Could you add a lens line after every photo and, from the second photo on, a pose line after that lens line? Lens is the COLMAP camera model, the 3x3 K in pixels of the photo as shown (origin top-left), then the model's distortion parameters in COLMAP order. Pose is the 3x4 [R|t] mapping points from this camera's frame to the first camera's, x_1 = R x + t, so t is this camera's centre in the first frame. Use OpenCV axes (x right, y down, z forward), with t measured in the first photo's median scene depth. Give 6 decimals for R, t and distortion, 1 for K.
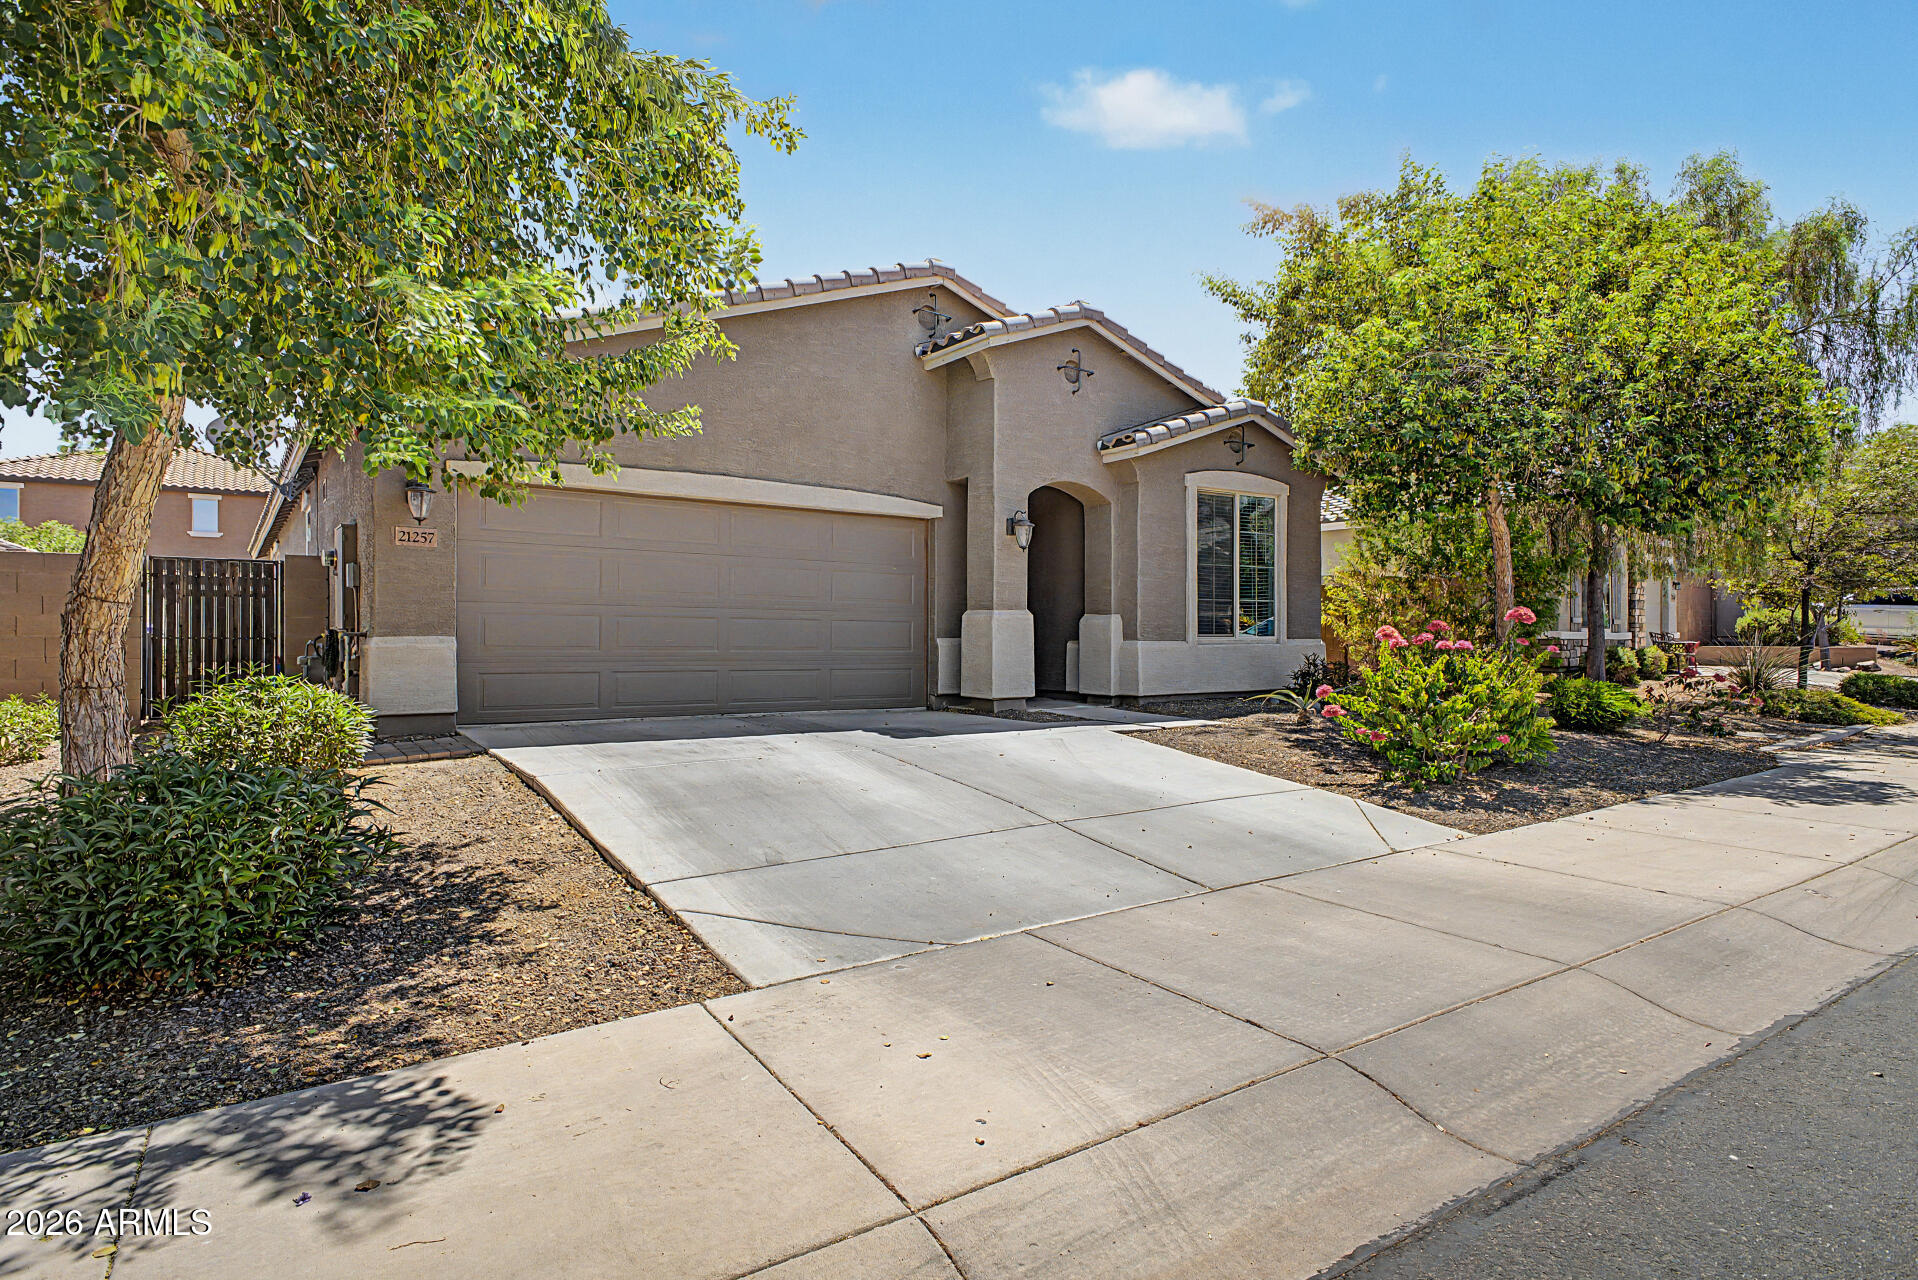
lens RADIAL K [[1000.6, 0, 987.9], [0, 1000.6, 644.1], [0, 0, 1]] dist [0.039305, -0.000093]
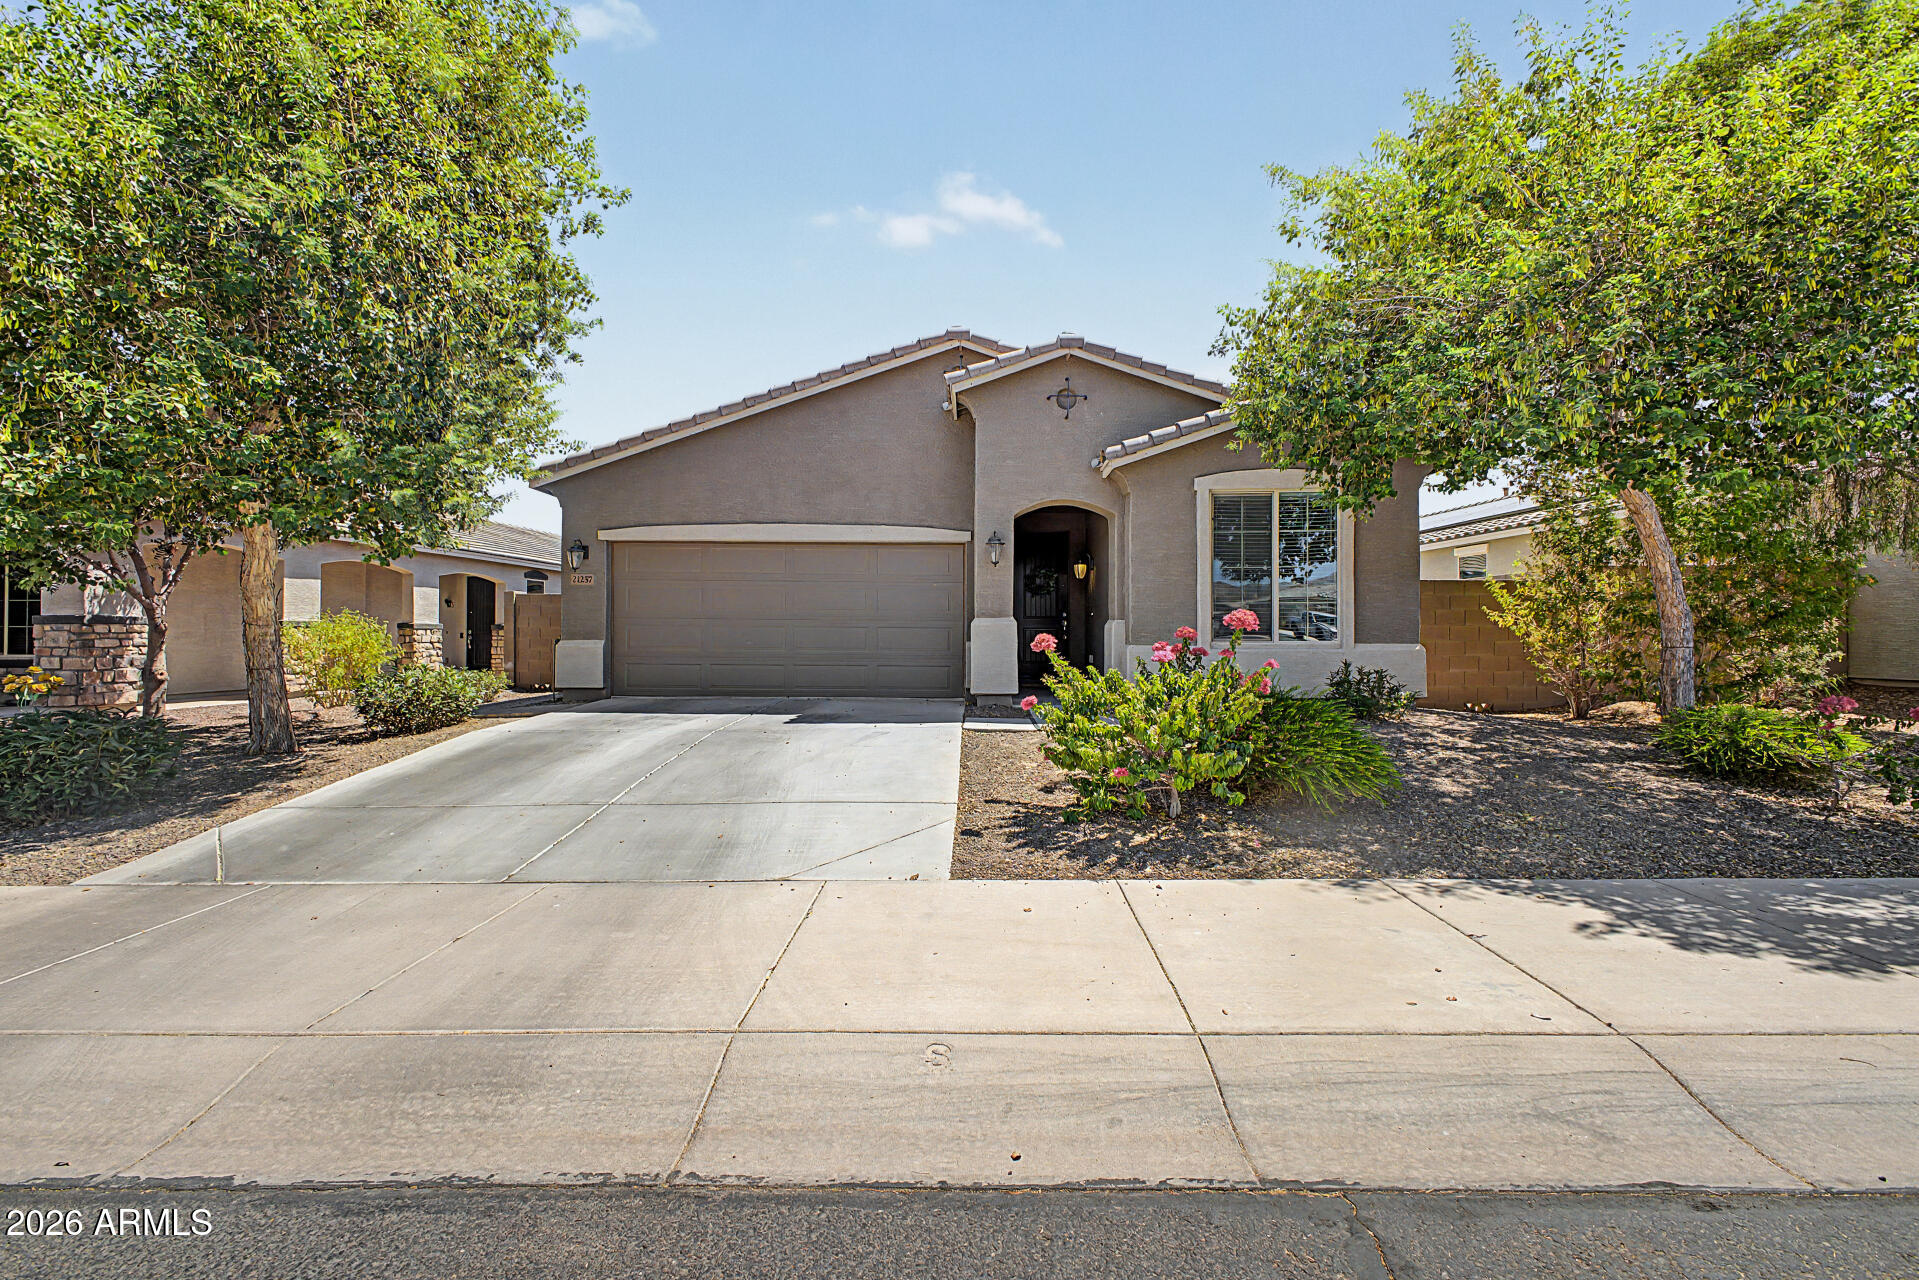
lens RADIAL K [[749.9, 0, 957.0], [0, 749.9, 640.2], [0, 0, 1]] dist [0.020312, -0.007239]
pose [[0.814393, 0.002641, -0.580308, 0.465916], [-0.005518, 0.999980, -0.003192, -0.004891], [0.580288, 0.005801, 0.814391, 0.267478]]
